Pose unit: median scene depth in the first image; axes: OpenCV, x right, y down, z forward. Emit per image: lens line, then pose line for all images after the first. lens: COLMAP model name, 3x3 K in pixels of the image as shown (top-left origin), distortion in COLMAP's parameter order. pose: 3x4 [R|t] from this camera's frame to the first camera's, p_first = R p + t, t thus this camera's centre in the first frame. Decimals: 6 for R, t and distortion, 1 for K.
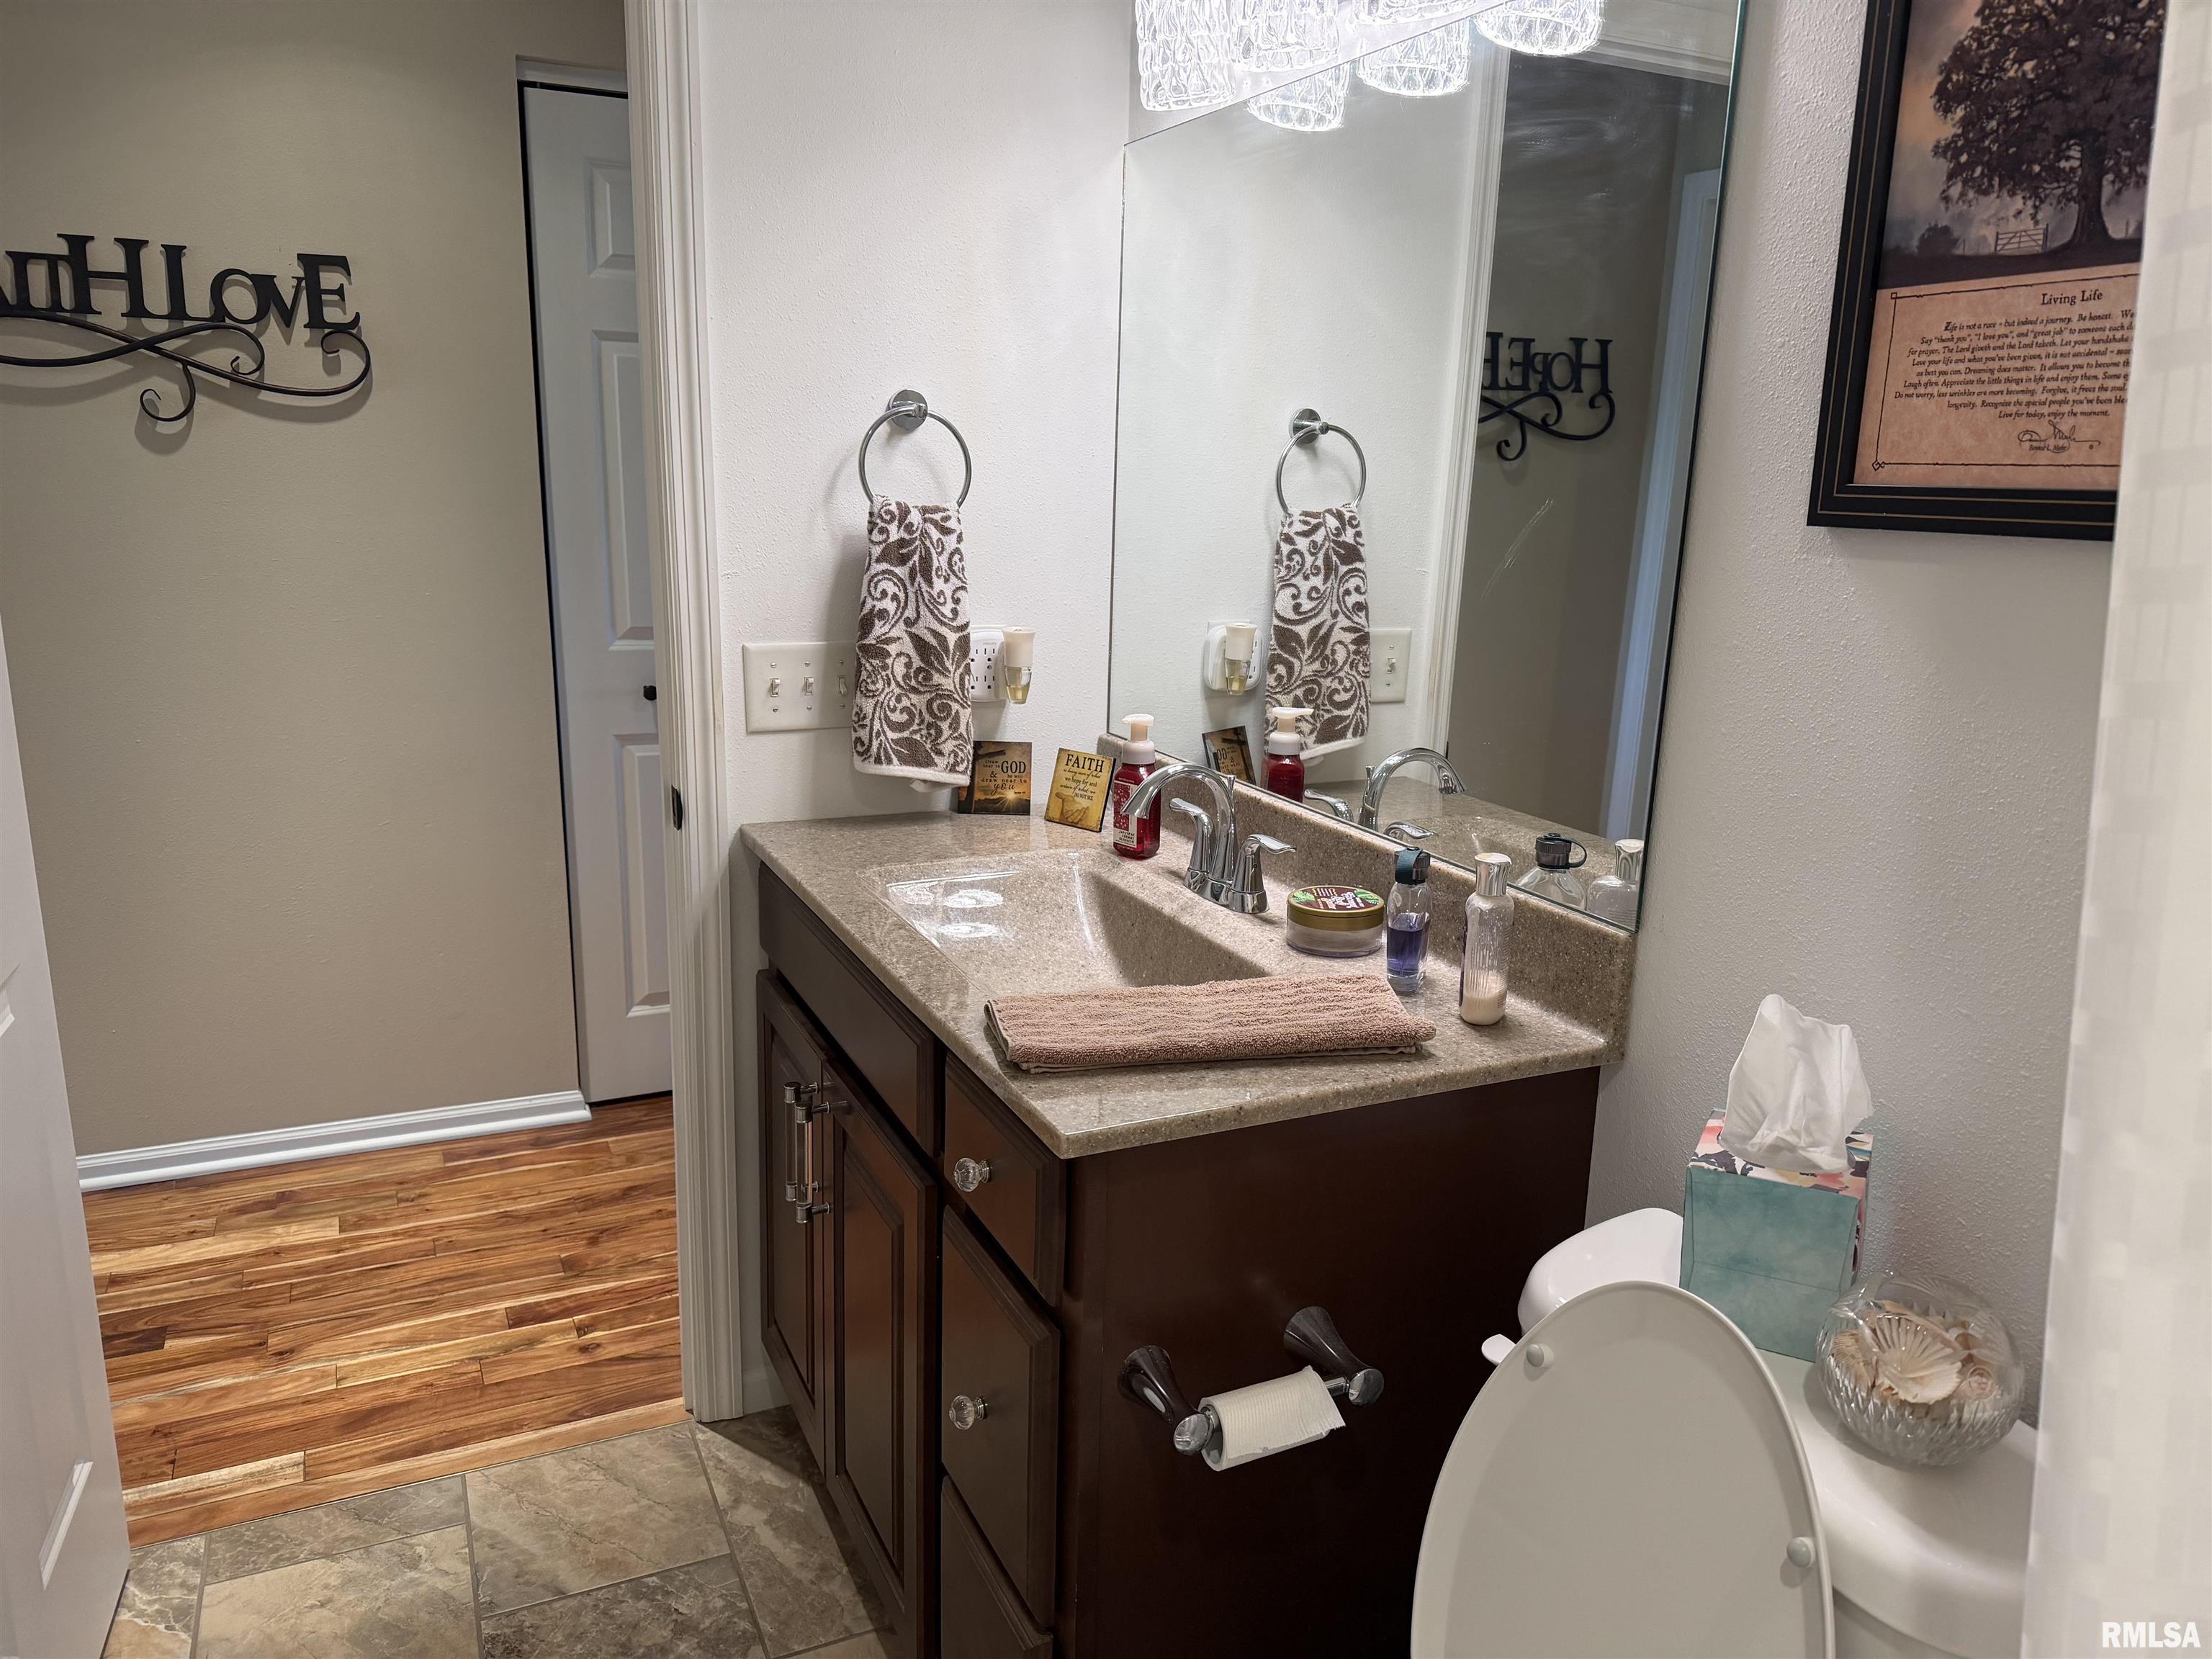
lens RADIAL K [[1550.3, 0, 1106.7], [0, 1550.3, 832.3], [0, 0, 1]] dist [-0.001142, -0.006606]
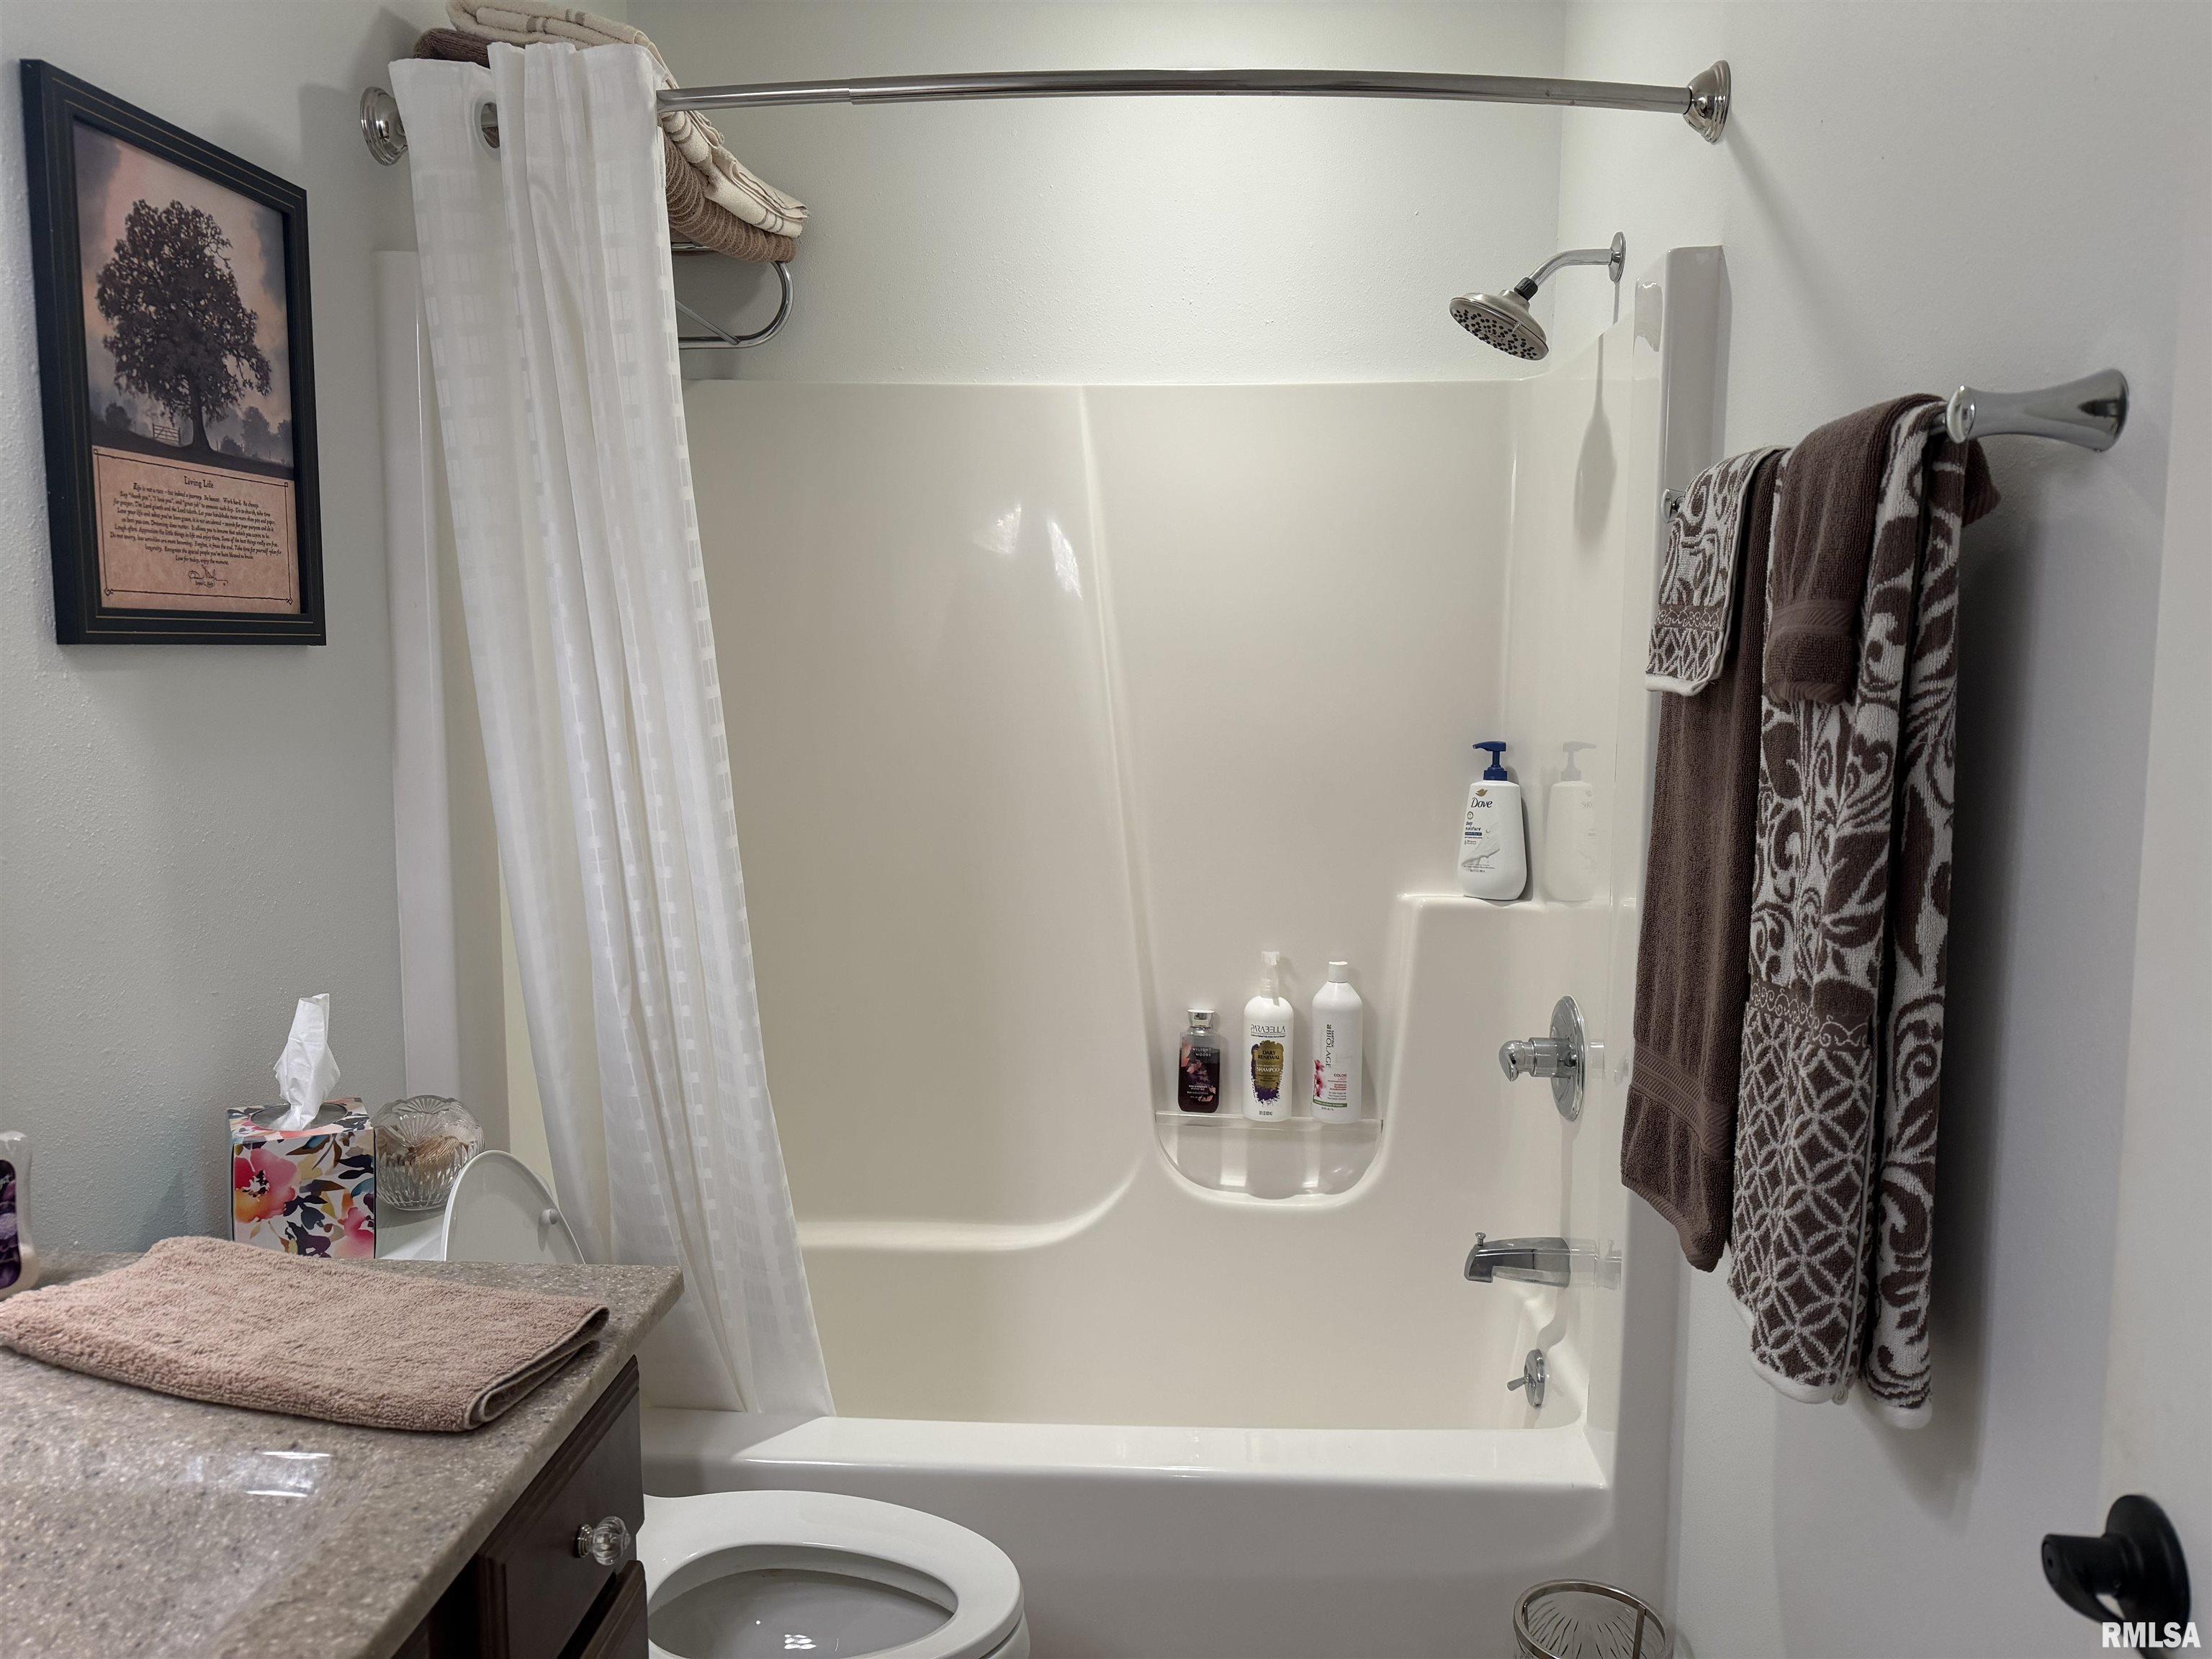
lens RADIAL K [[1550.3, 0, 1107.0], [0, 1550.3, 827.6], [0, 0, 1]] dist [-0.001142, -0.006606]
pose [[-0.871286, -0.082566, 0.483780, -0.826039], [0.088235, 0.943331, 0.319907, -0.412987], [-0.482779, 0.321417, -0.814626, 1.806049]]
